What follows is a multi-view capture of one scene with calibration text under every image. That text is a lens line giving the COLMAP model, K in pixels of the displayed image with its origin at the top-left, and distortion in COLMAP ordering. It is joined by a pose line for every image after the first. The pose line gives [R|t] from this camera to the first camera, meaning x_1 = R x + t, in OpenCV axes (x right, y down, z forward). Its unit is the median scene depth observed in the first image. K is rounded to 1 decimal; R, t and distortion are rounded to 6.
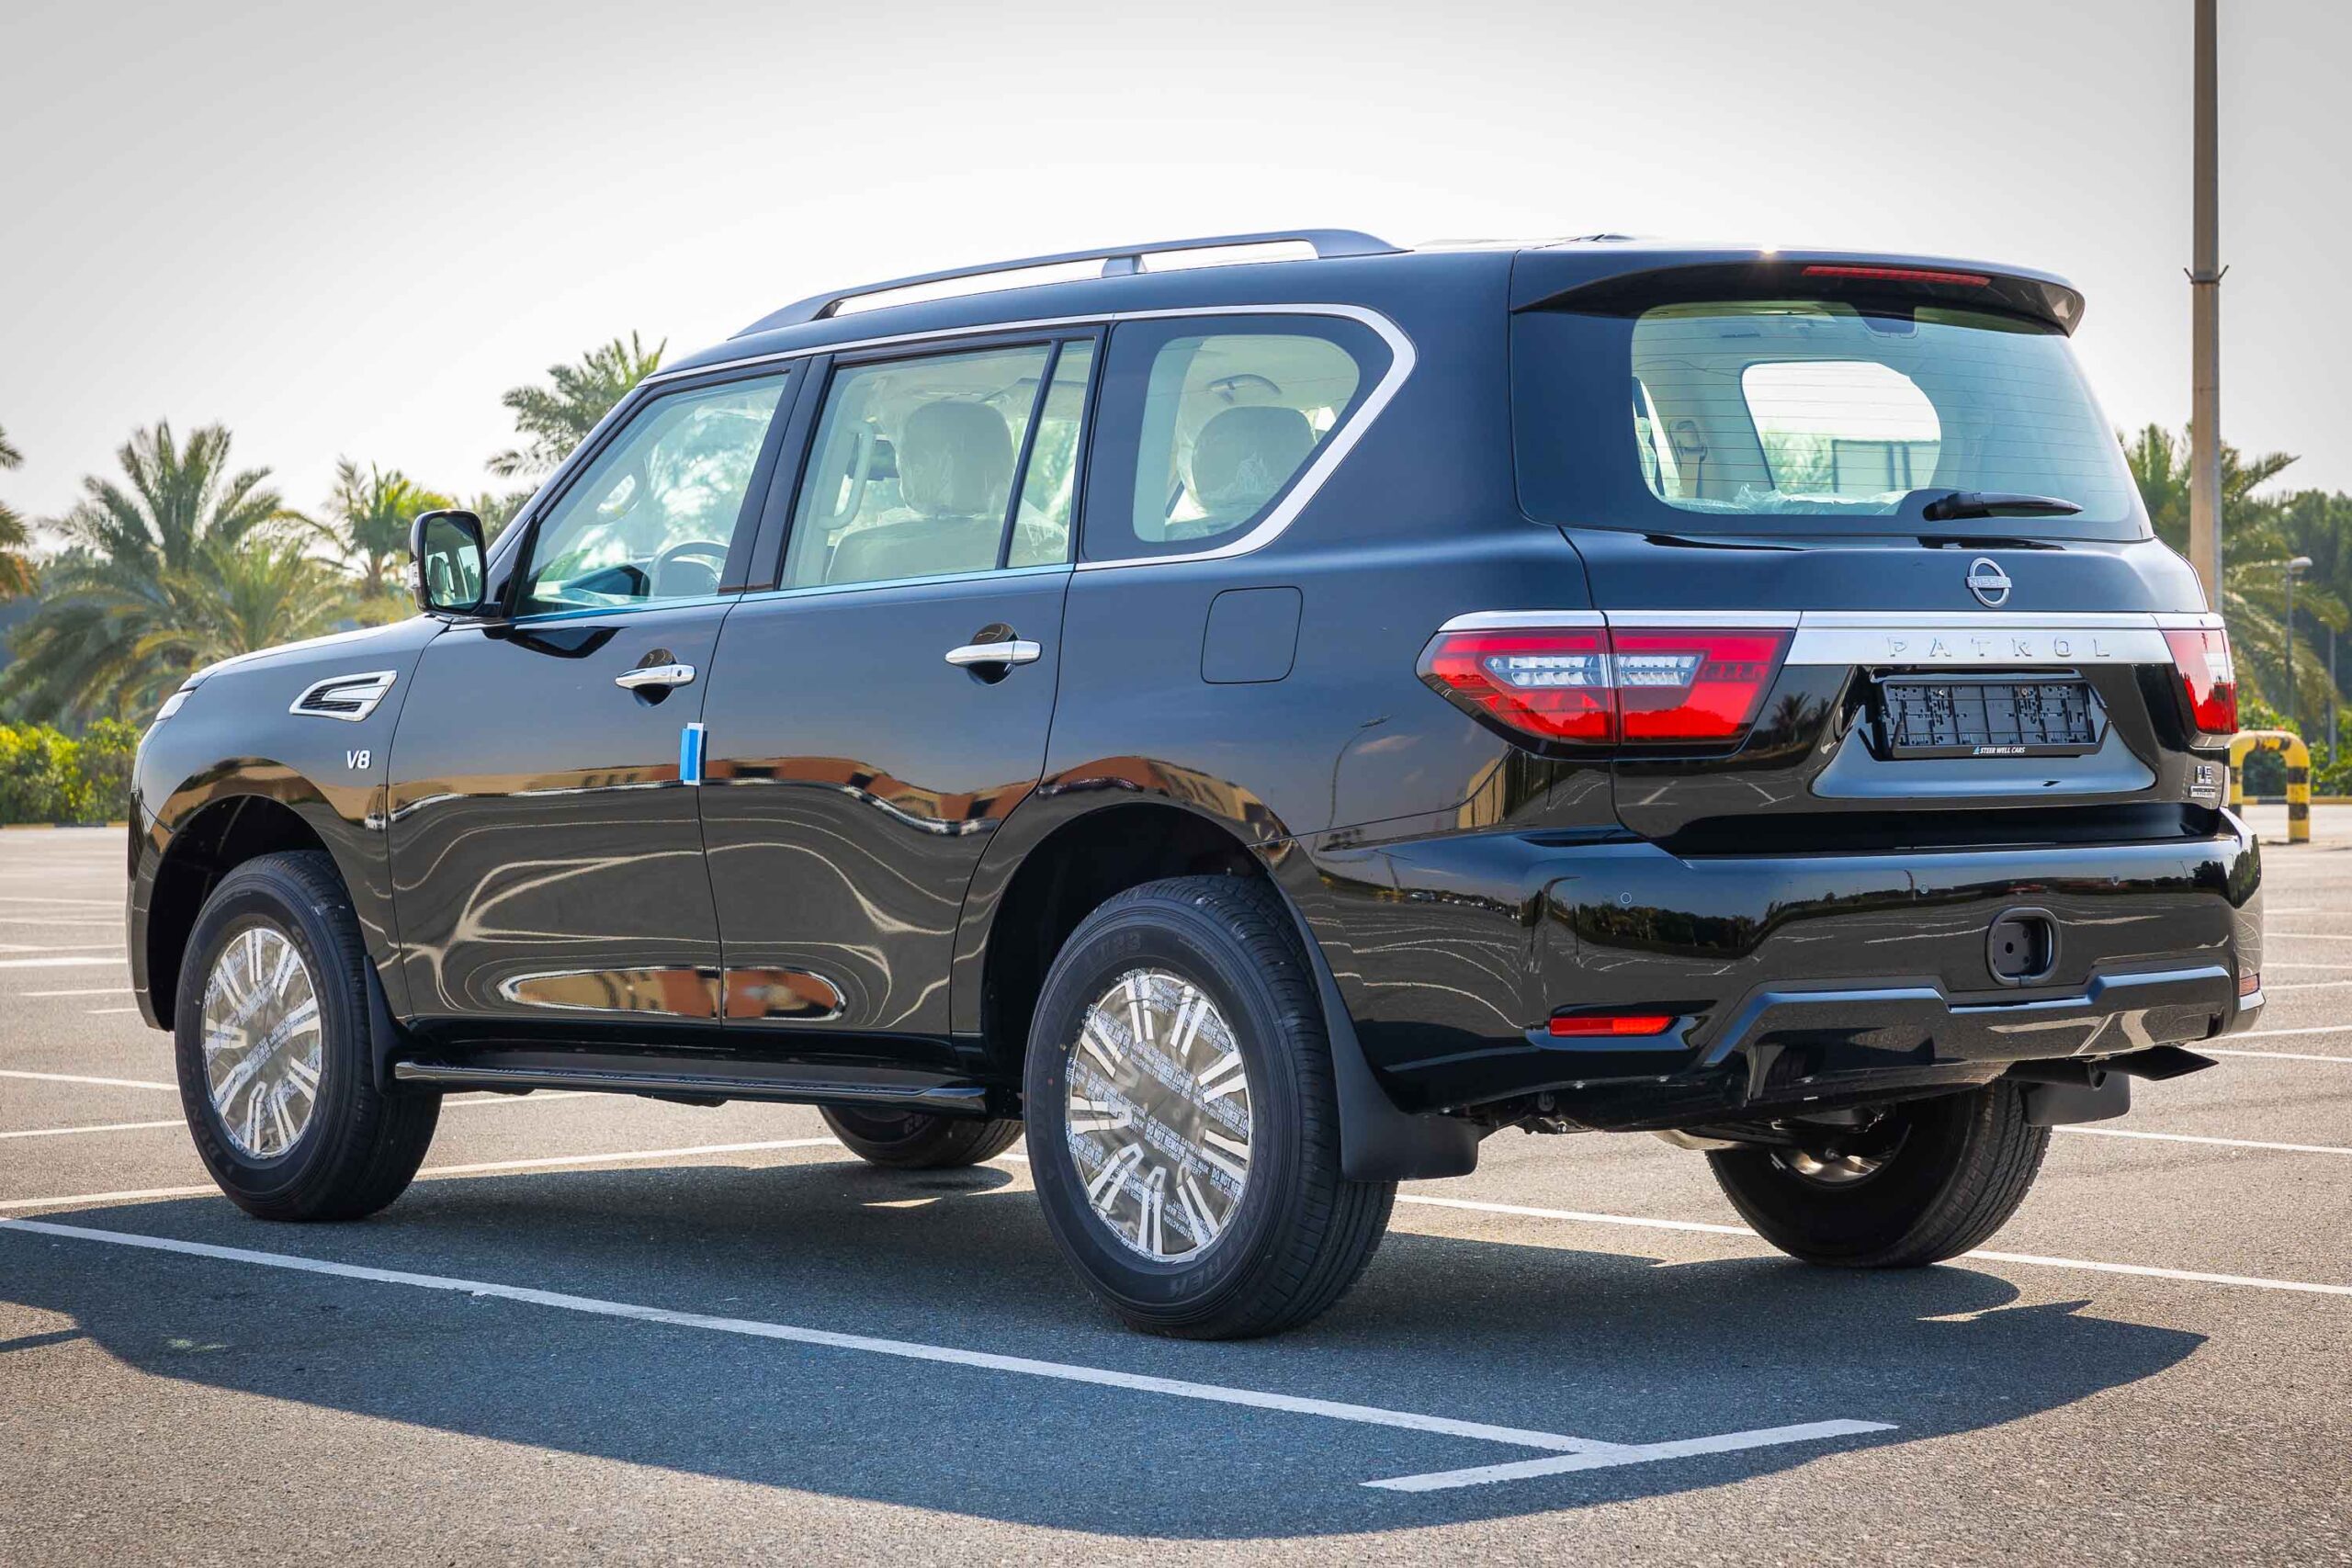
lens RADIAL K [[5391.8, 0, 1176.0], [0, 5391.8, 784.0], [0, 0, 1]] dist [0.039819, 0.052811]
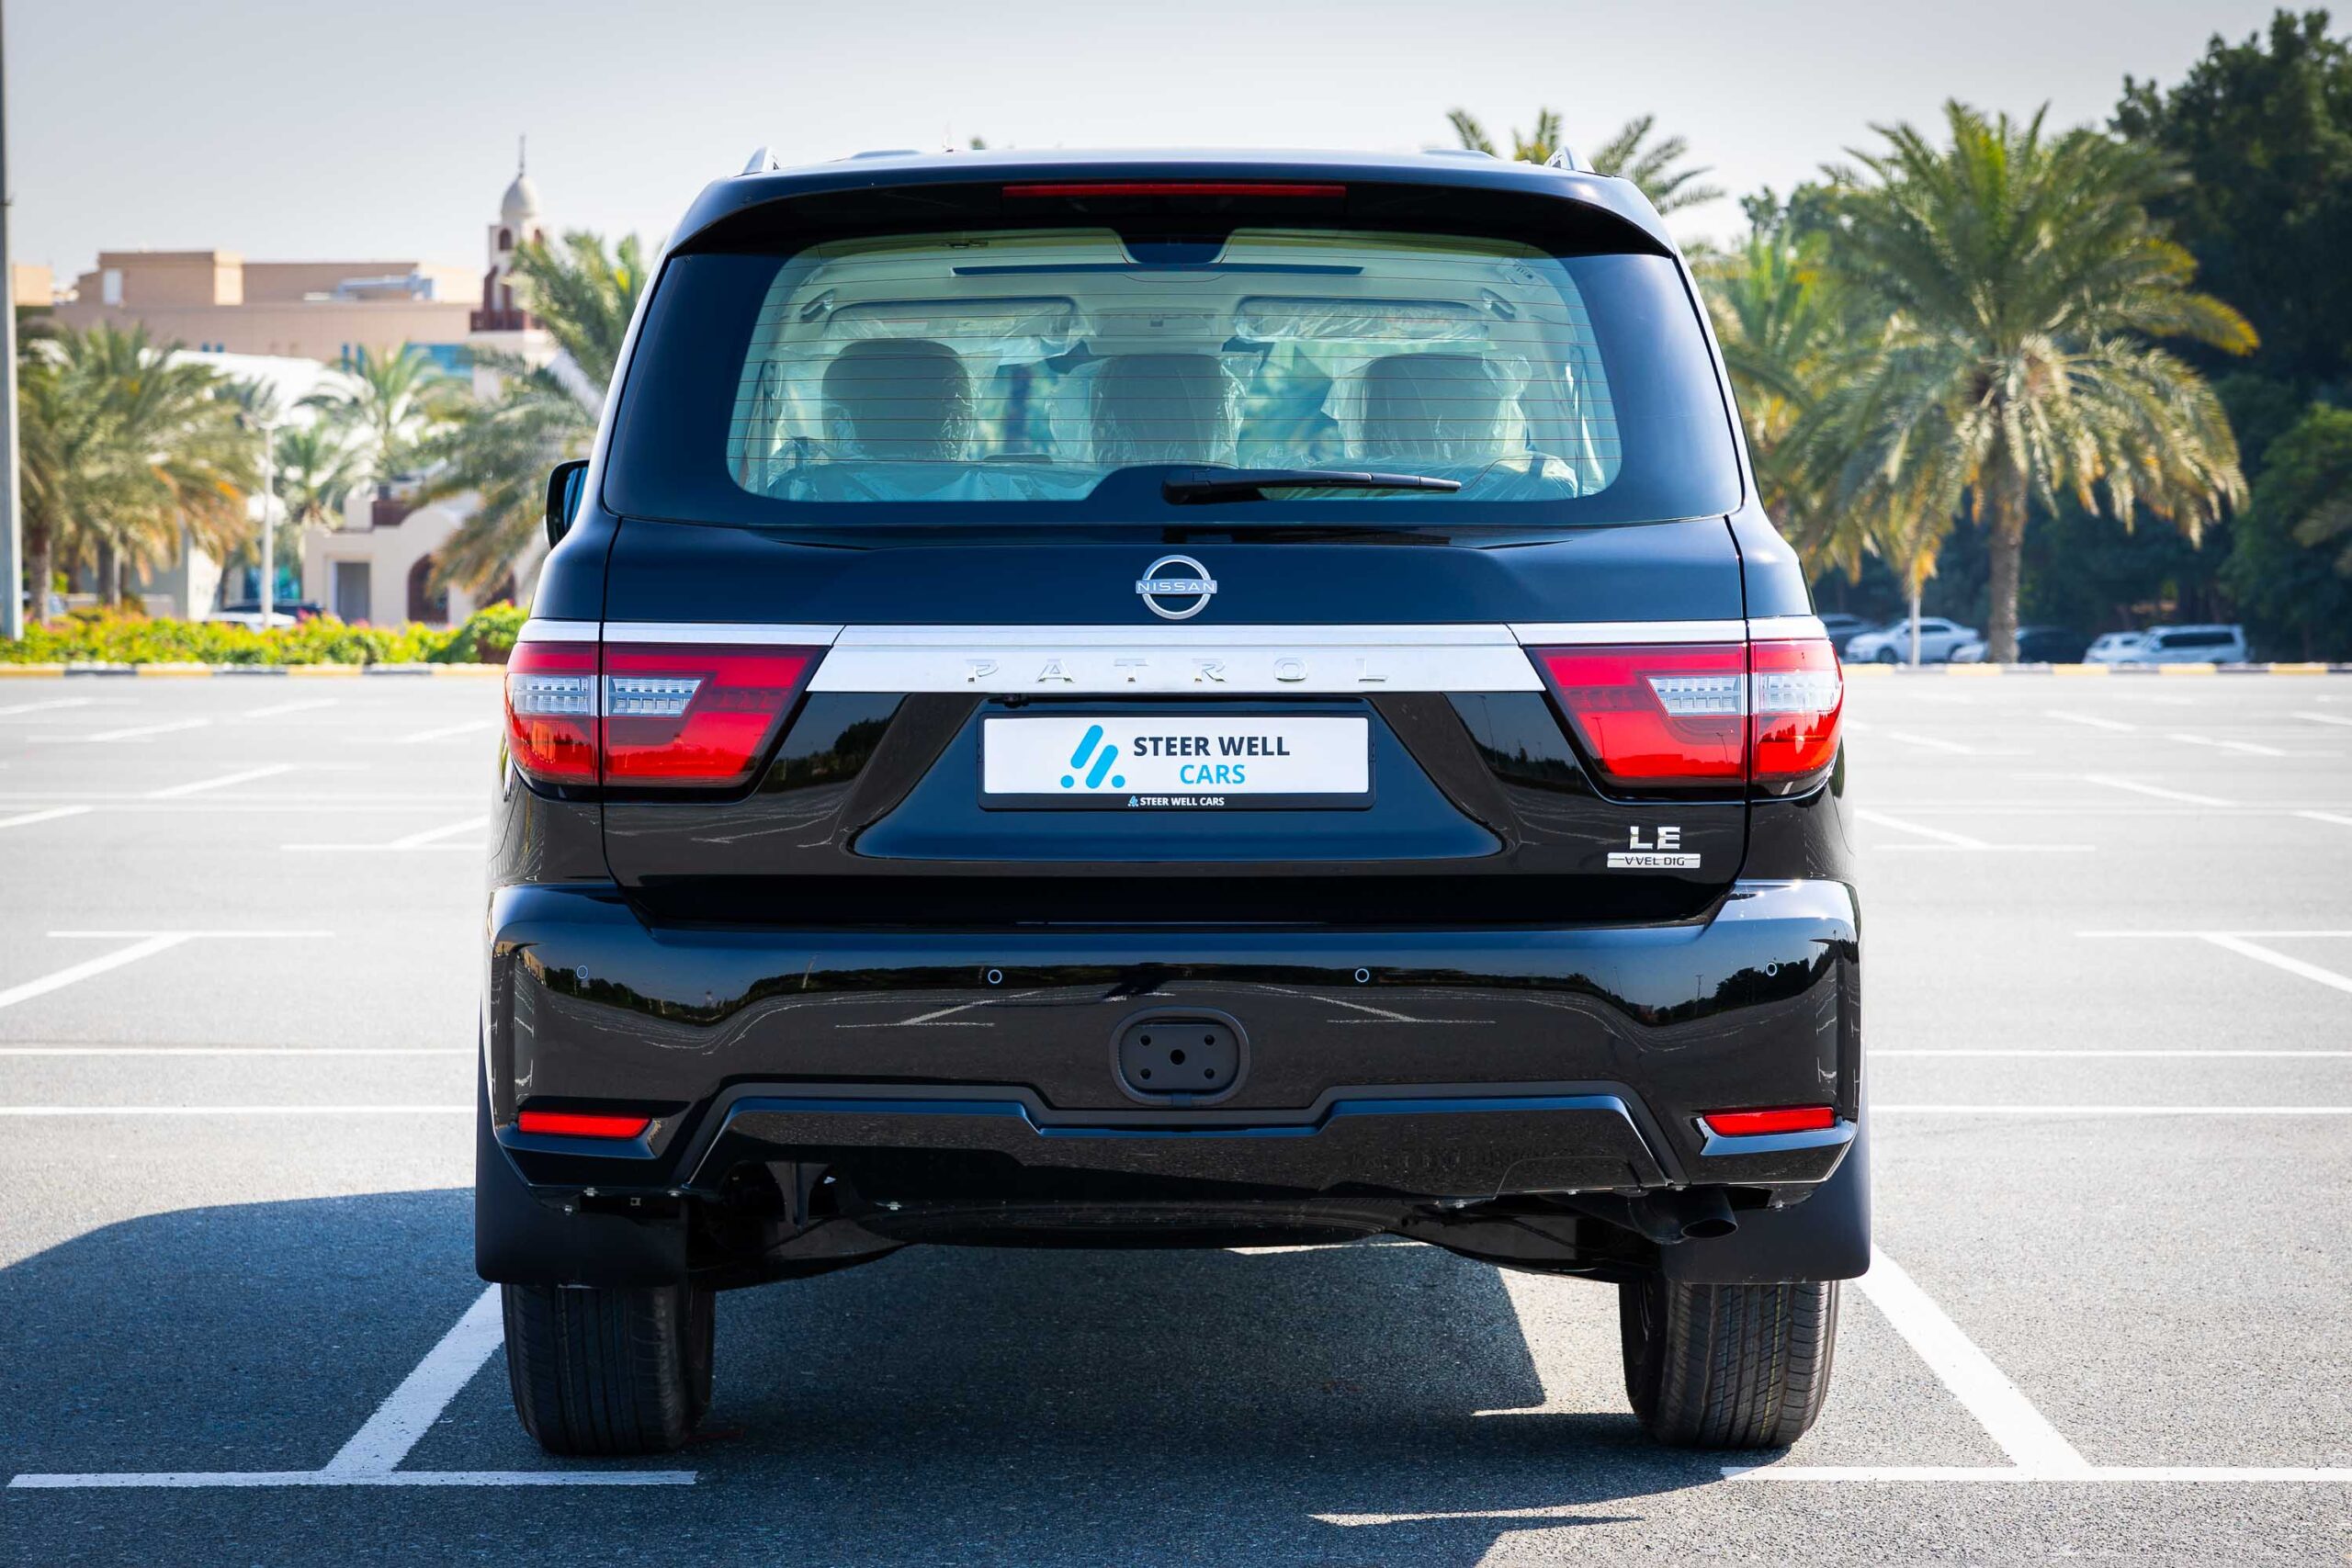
lens RADIAL K [[5391.8, 0, 1176.0], [0, 5391.8, 784.0], [0, 0, 1]] dist [0.039819, 0.052811]
pose [[0.778228, 0.031281, -0.627203, 0.646064], [-0.016338, 0.999429, 0.029573, -0.032260], [0.627770, -0.012768, 0.778295, 0.395975]]
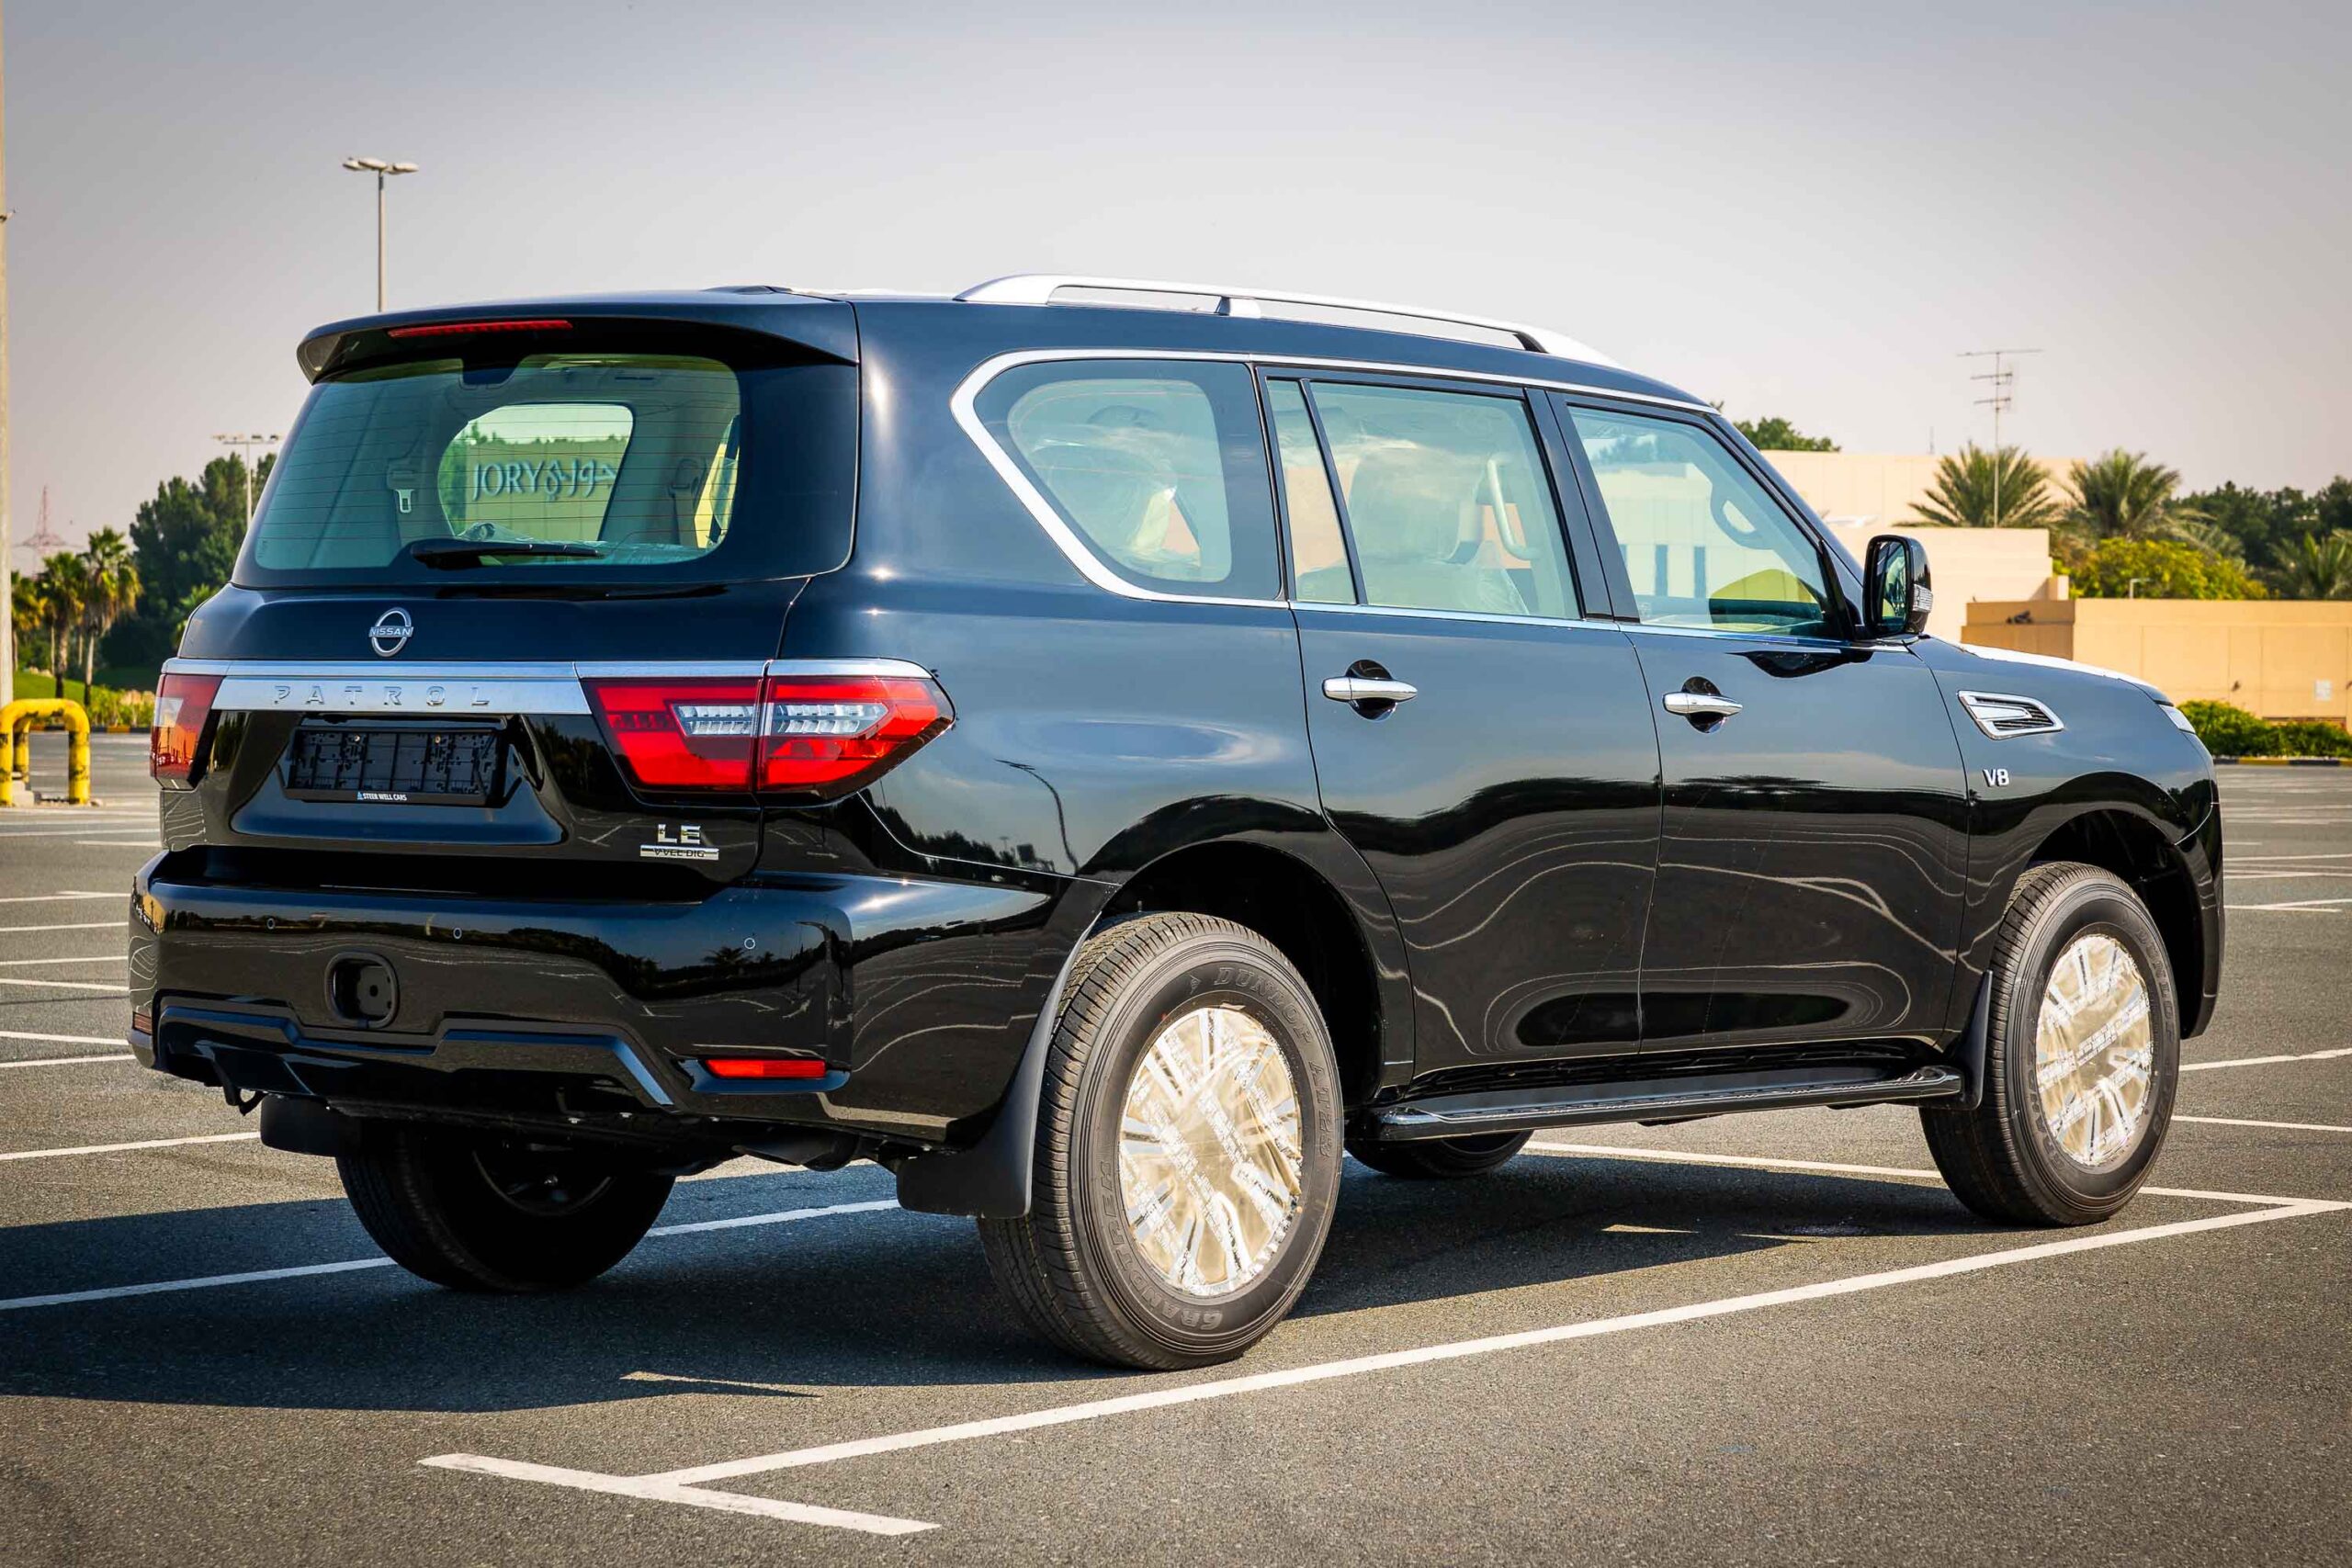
lens RADIAL K [[5261.4, 0, 1176.0], [0, 5261.4, 784.0], [0, 0, 1]] dist [0.038307, 0.037343]
pose [[0.174890, 0.036910, -0.983896, 1.166697], [-0.017604, 0.999255, 0.034357, -0.045843], [0.984431, 0.011312, 0.175410, 0.980069]]
